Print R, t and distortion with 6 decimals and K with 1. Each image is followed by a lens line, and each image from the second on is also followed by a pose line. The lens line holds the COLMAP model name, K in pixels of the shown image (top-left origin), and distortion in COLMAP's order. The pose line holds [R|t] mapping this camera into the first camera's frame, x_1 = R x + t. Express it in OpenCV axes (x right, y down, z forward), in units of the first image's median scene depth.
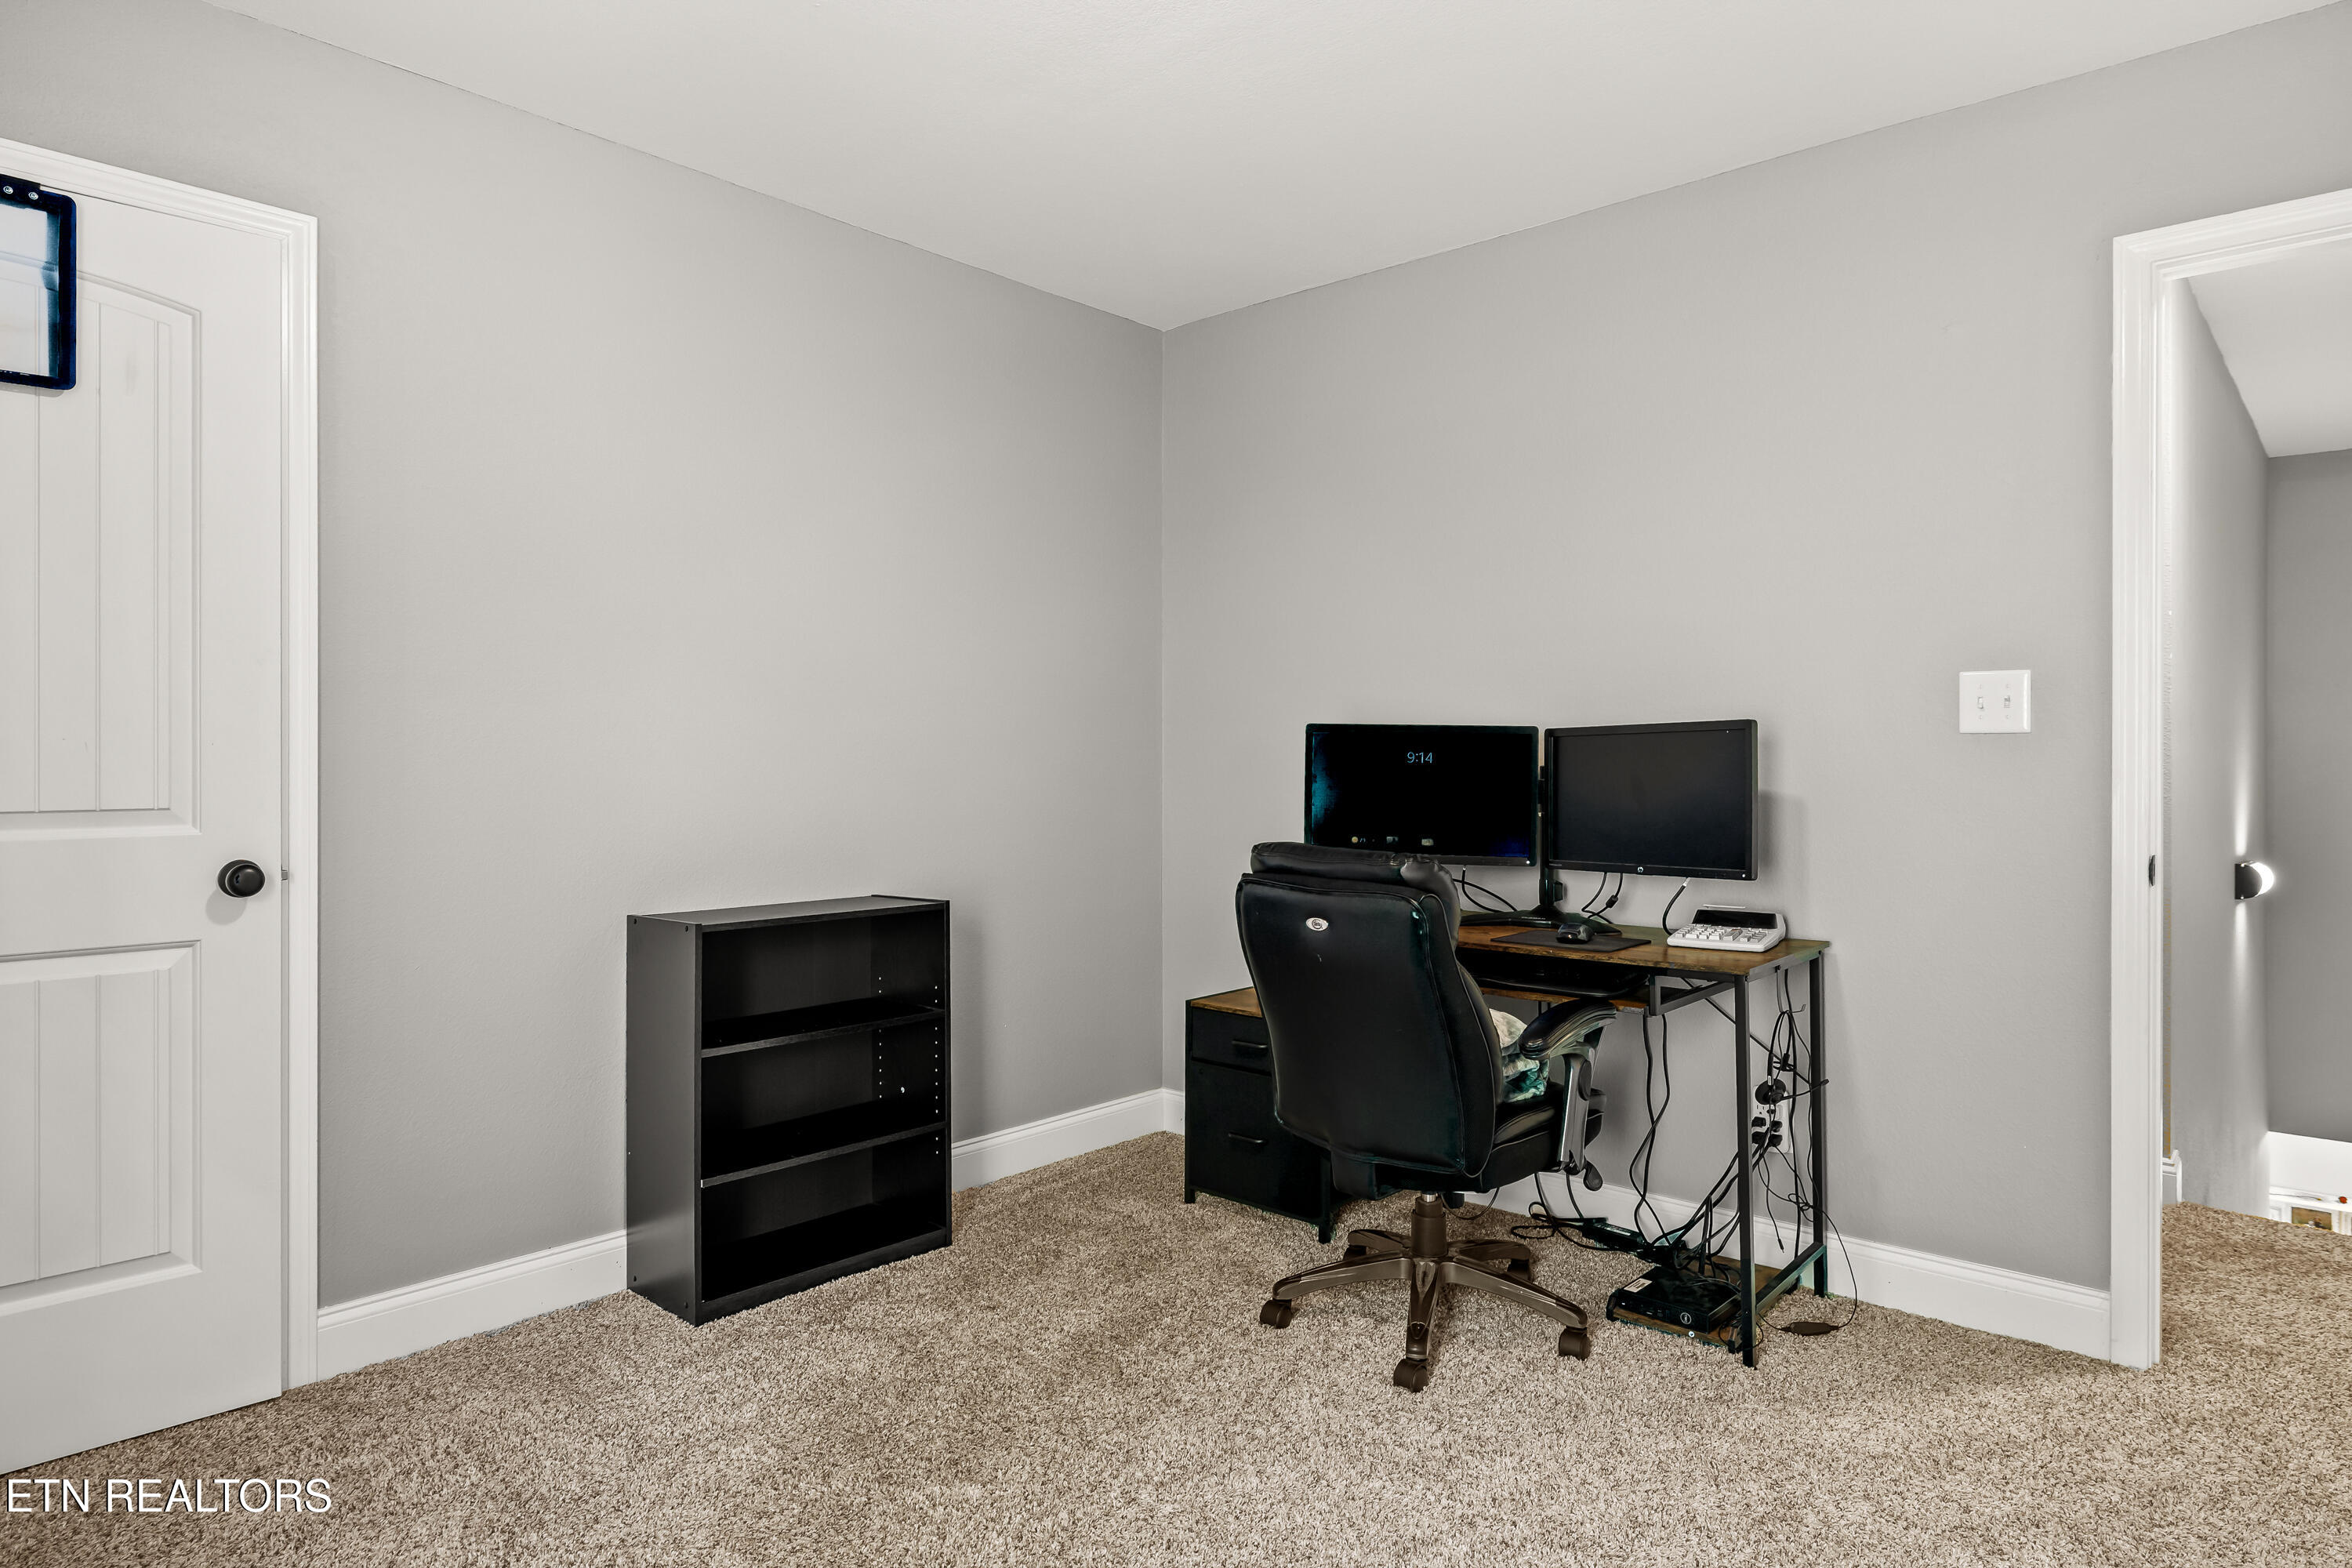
lens RADIAL K [[1370.0, 0, 1183.6], [0, 1370.0, 740.4], [0, 0, 1]] dist [0.002091, -0.001646]
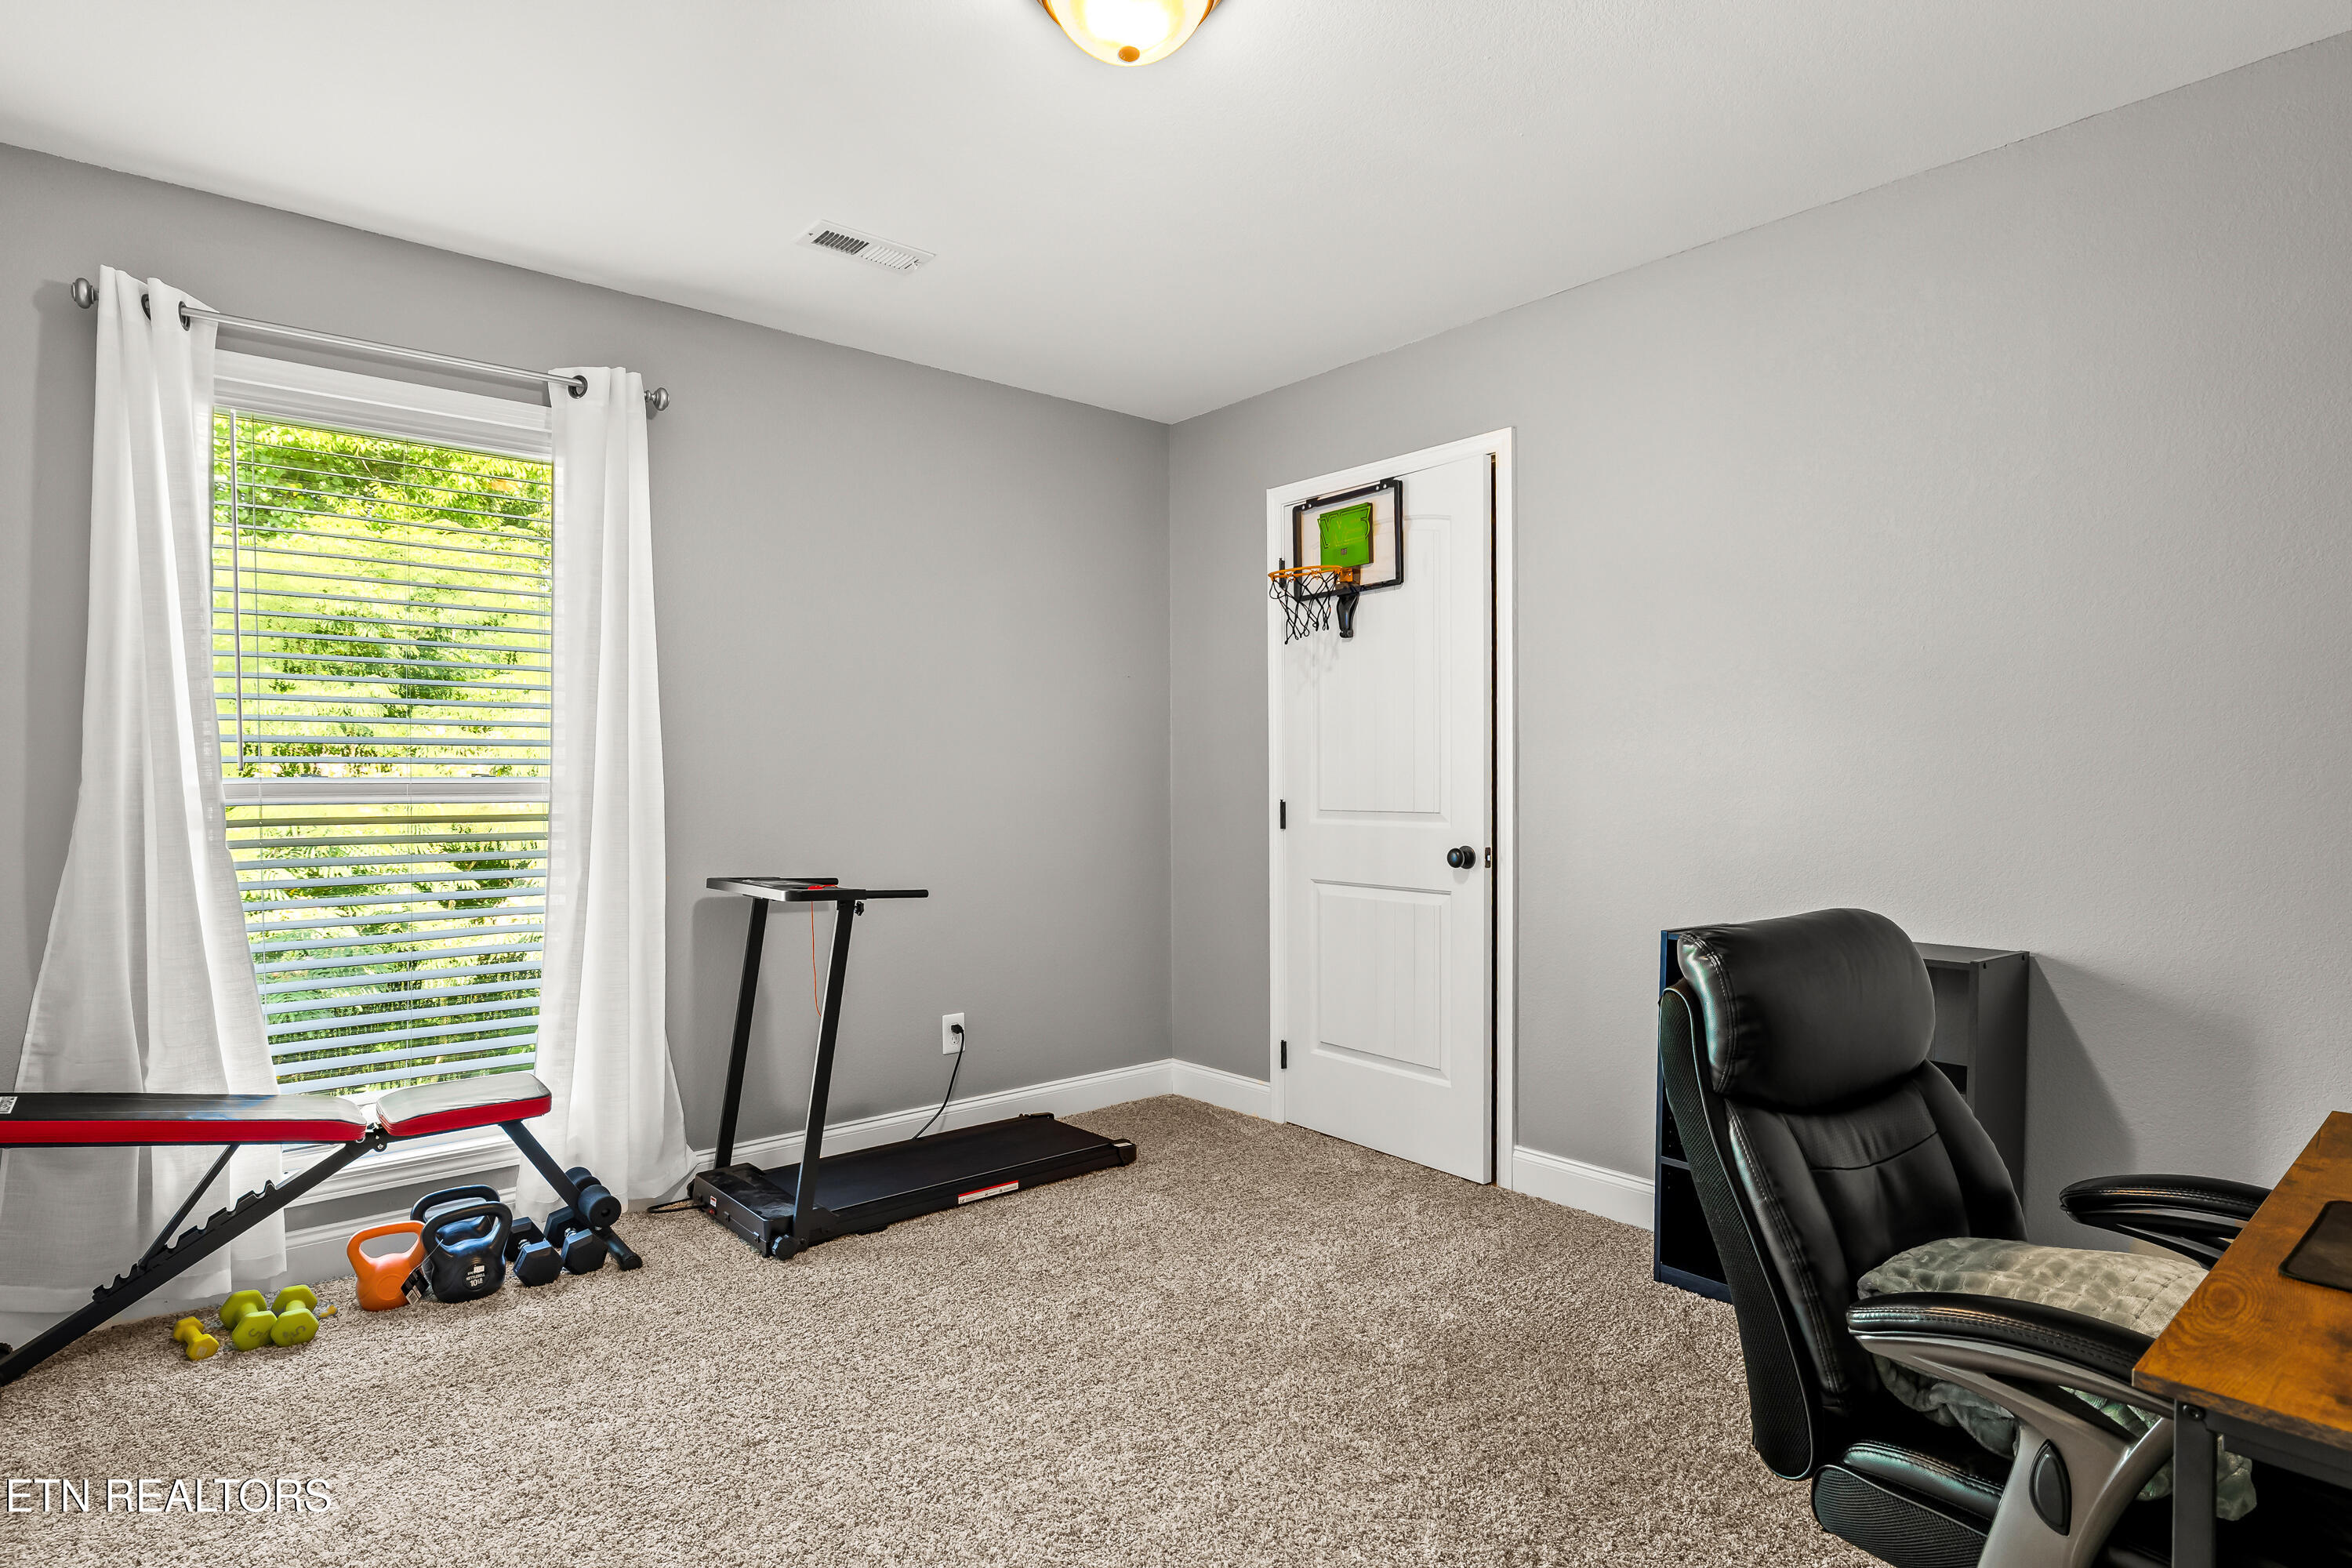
lens RADIAL K [[1173.2, 0, 1176.0], [0, 1173.2, 784.0], [0, 0, 1]] dist [-0.001881, -0.000431]
pose [[-0.100290, 0.001344, -0.994957, 0.732571], [0.014371, 0.999897, -0.000098, 0.010136], [0.994854, -0.014309, -0.100299, 0.796016]]
